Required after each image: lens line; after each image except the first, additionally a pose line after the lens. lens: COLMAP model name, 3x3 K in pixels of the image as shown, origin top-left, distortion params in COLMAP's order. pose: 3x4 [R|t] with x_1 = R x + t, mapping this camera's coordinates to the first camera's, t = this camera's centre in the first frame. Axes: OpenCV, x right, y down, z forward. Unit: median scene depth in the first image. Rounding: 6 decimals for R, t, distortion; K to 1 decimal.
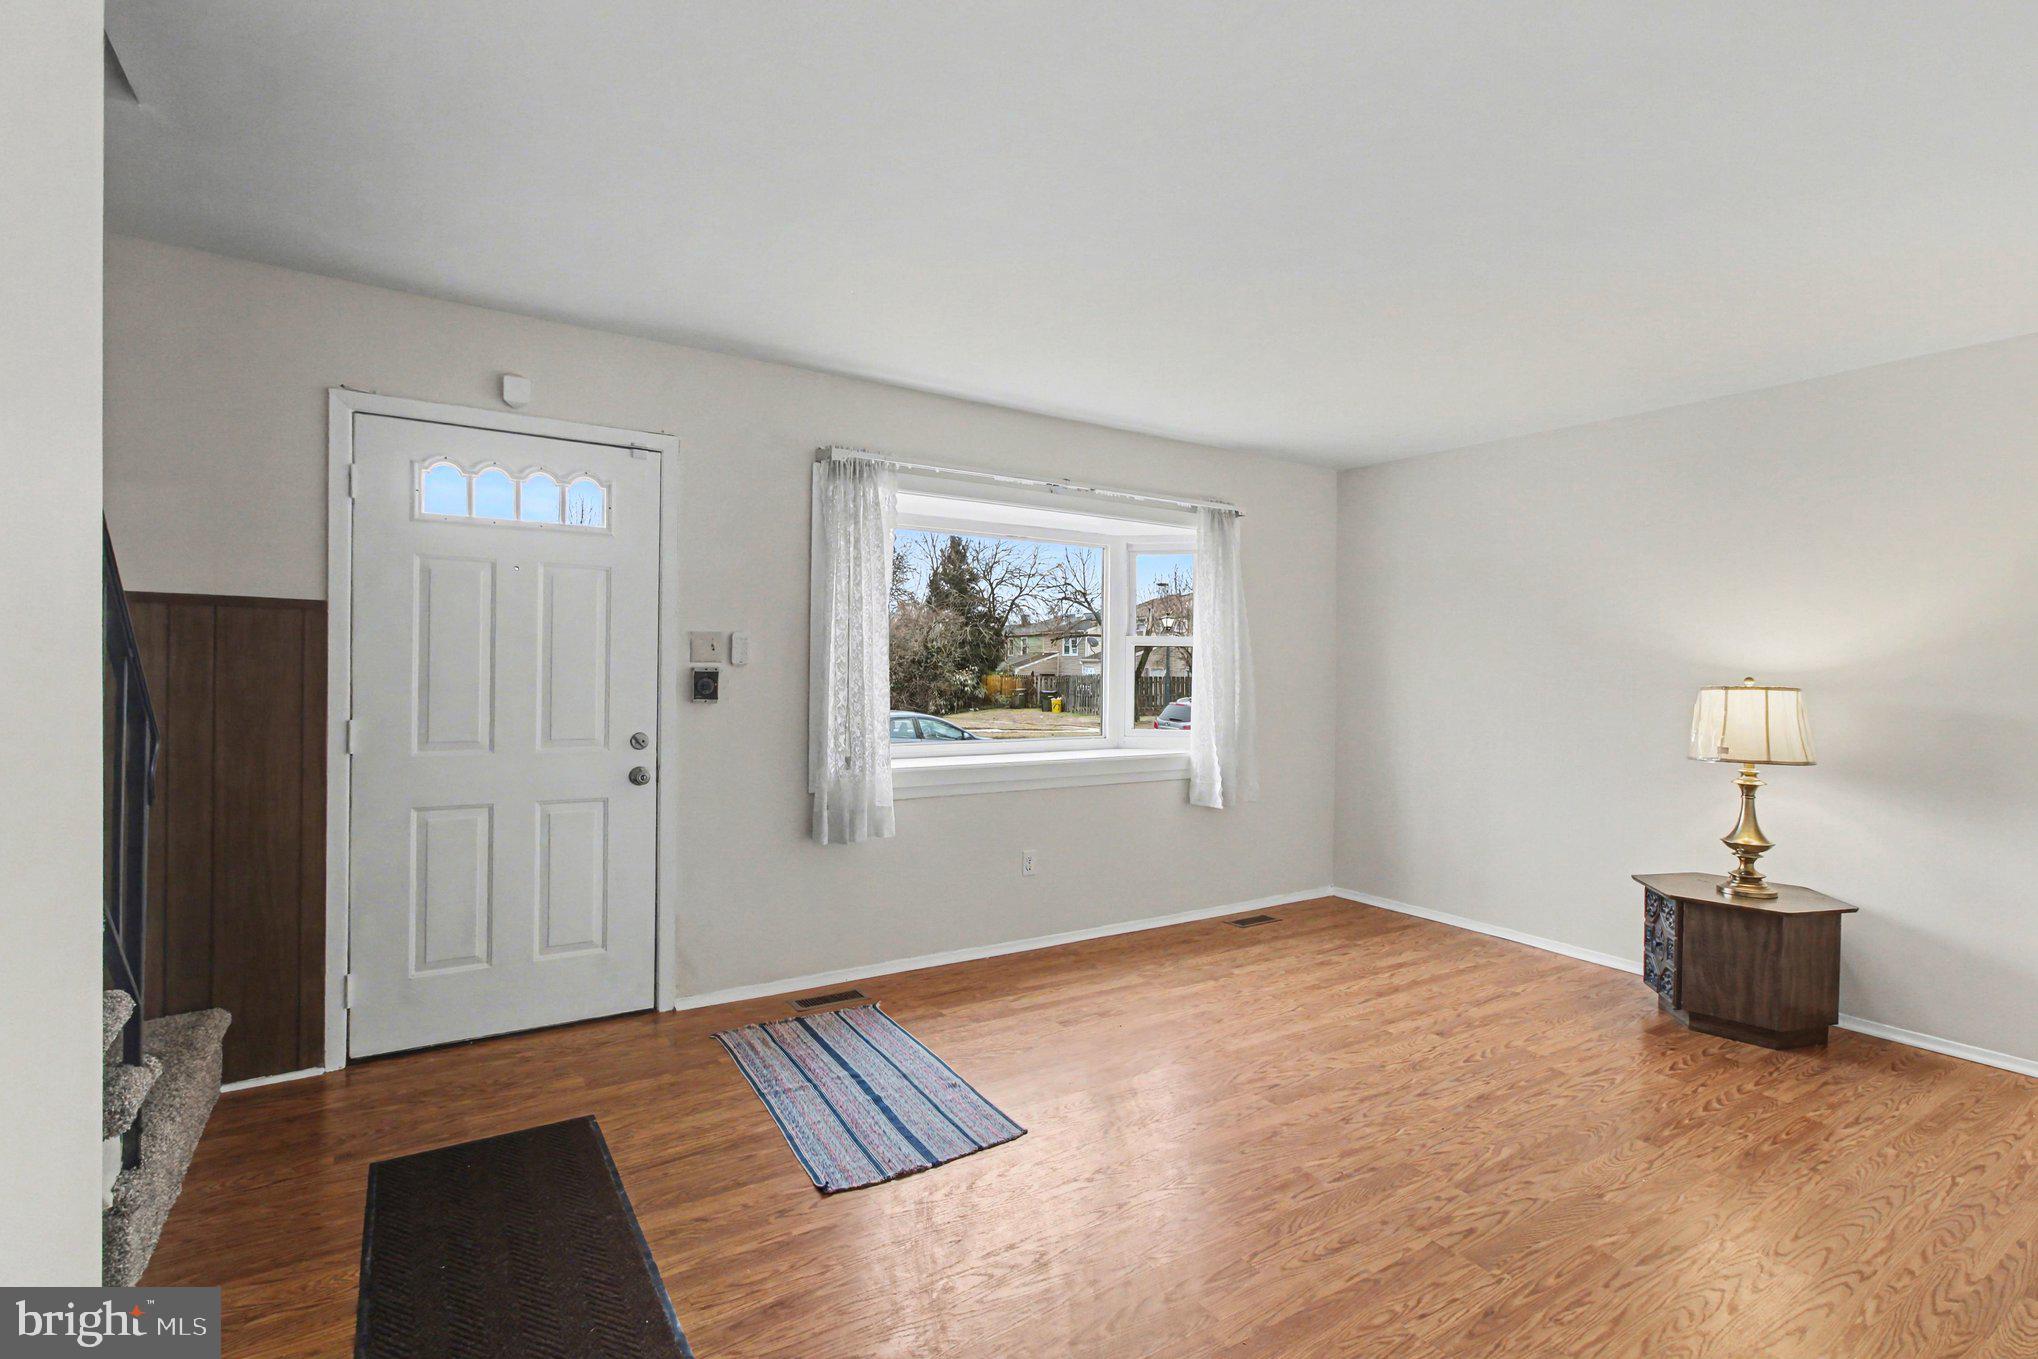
lens RADIAL K [[980.0, 0, 1018.0], [0, 980.0, 685.0], [0, 0, 1]] dist [-0.009054, 0.004099]
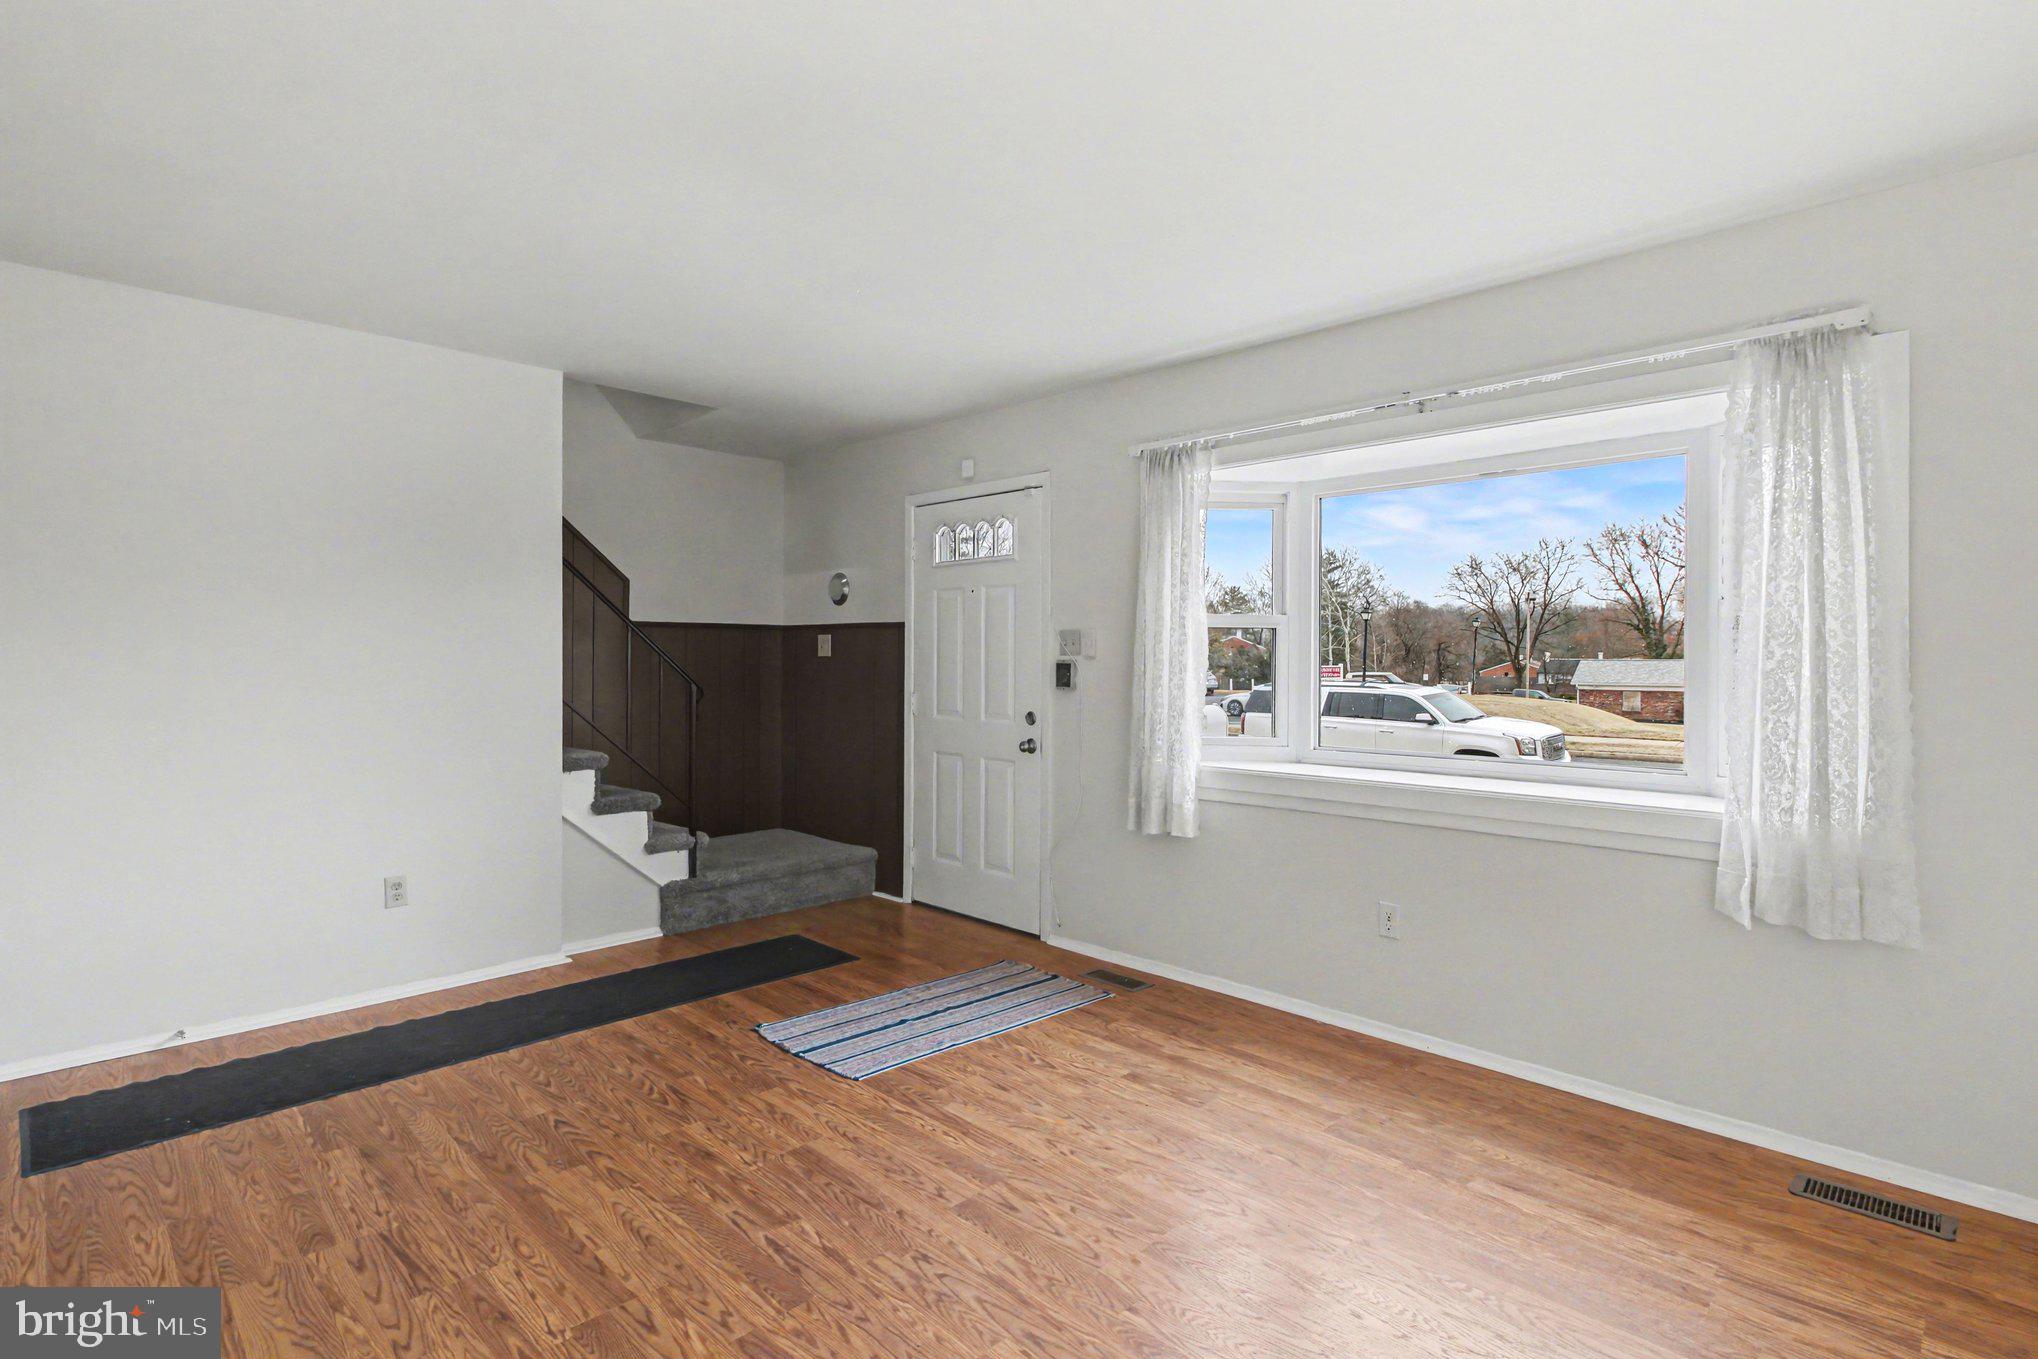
lens RADIAL K [[980.0, 0, 999.8], [0, 980.0, 661.8], [0, 0, 1]] dist [-0.009054, 0.004099]
pose [[0.199222, -0.008077, -0.979921, 0.877717], [-0.017453, 0.999778, -0.011789, -0.000068], [0.979799, 0.019451, 0.199037, 0.731978]]
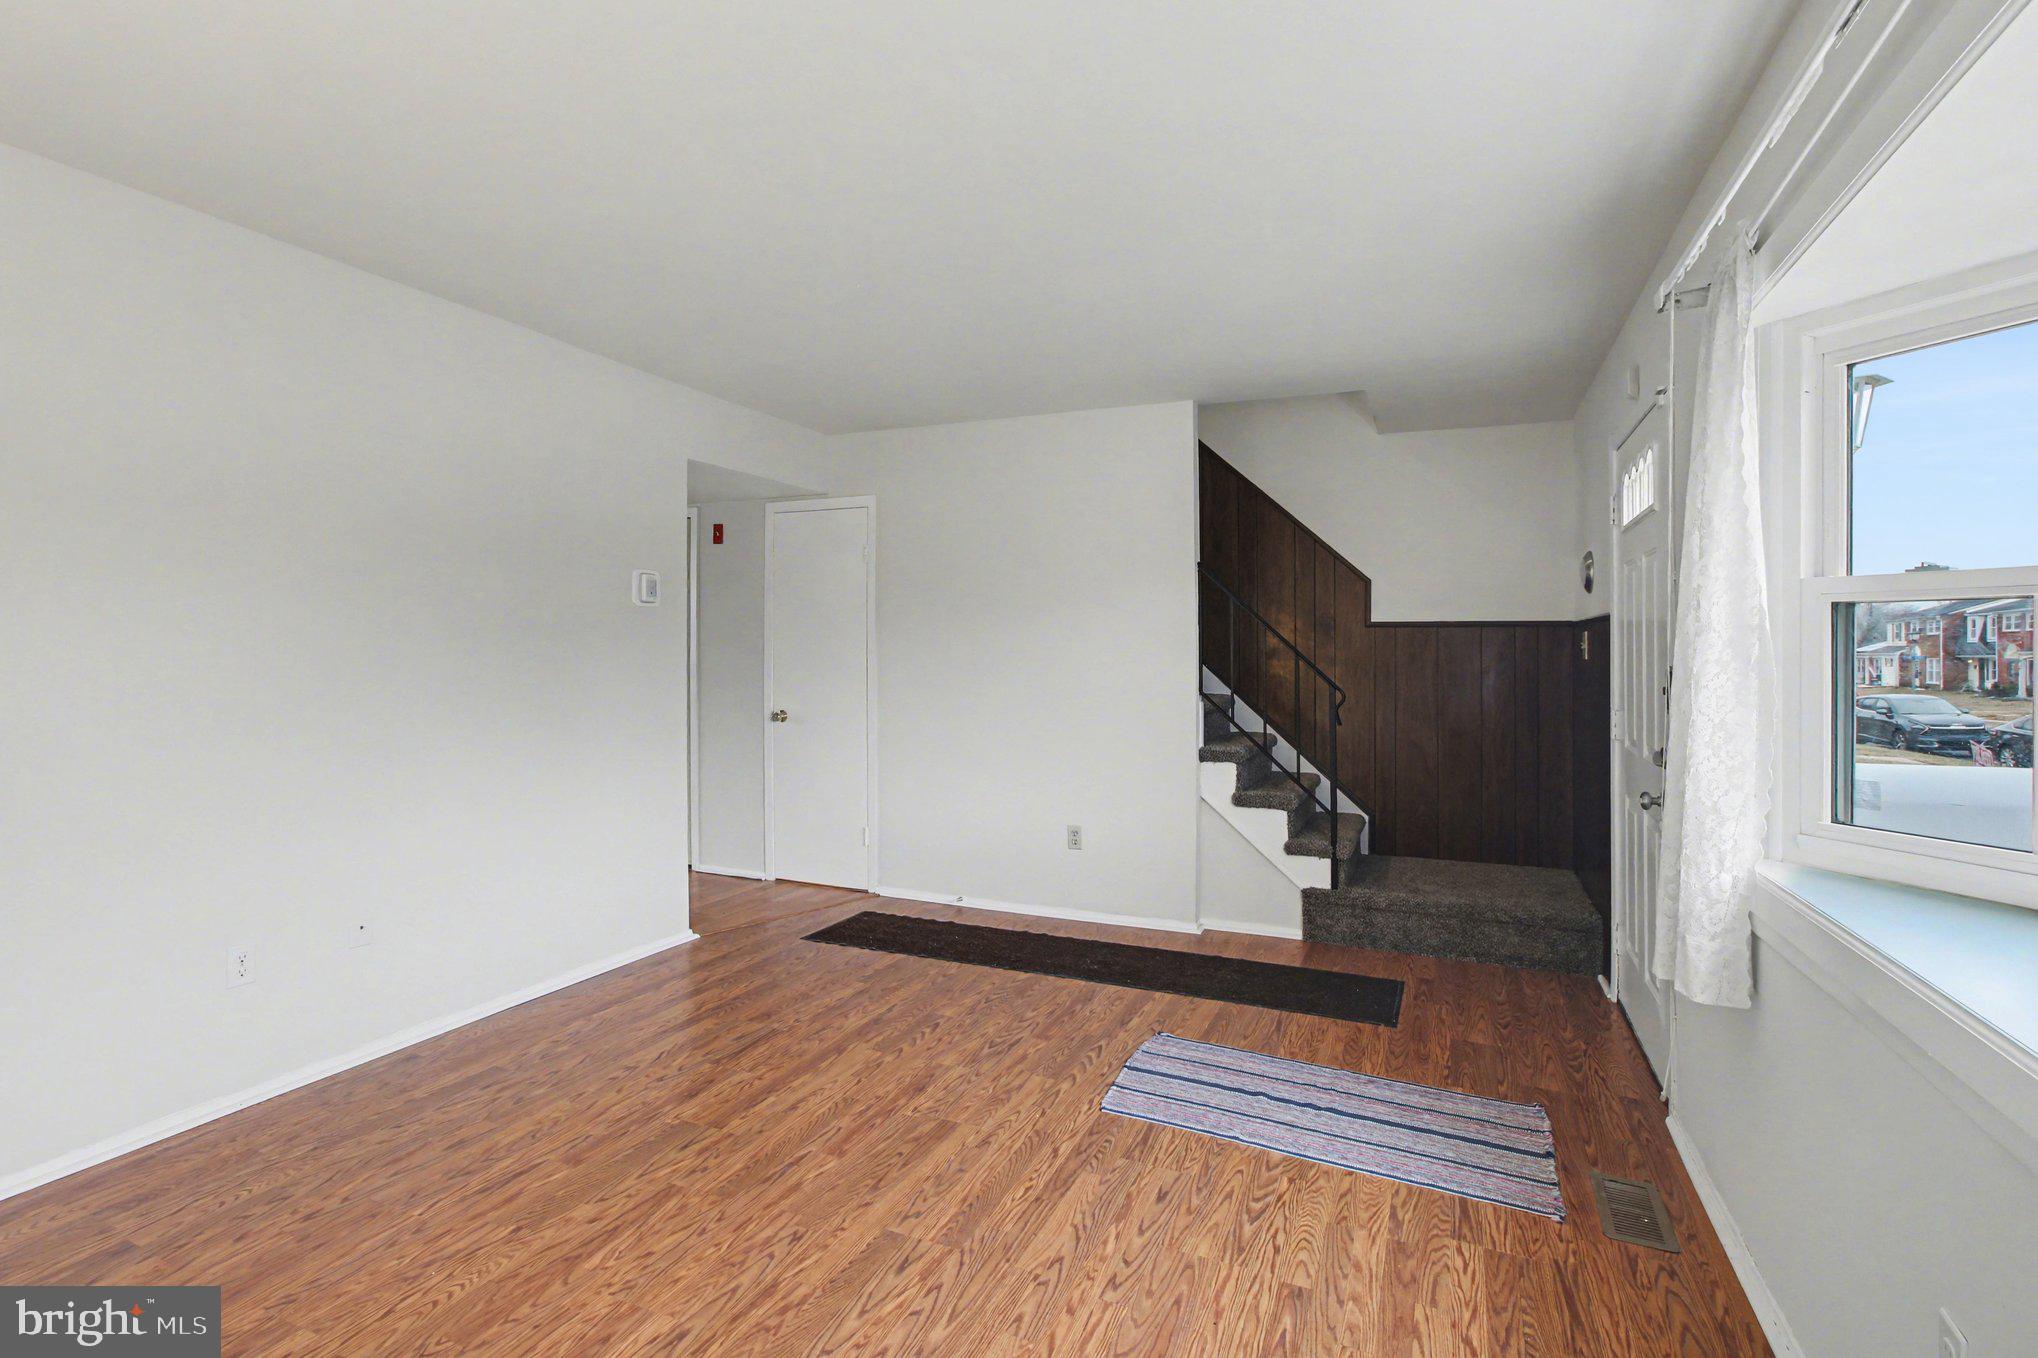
lens RADIAL K [[934.7, 0, 1038.9], [0, 934.7, 661.2], [0, 0, 1]] dist [-0.001453, 0.000688]
pose [[-0.827175, -0.015060, -0.561742, 0.485327], [-0.027314, 0.999537, 0.013422, -0.017416], [0.561280, 0.026446, -0.827204, 1.383846]]
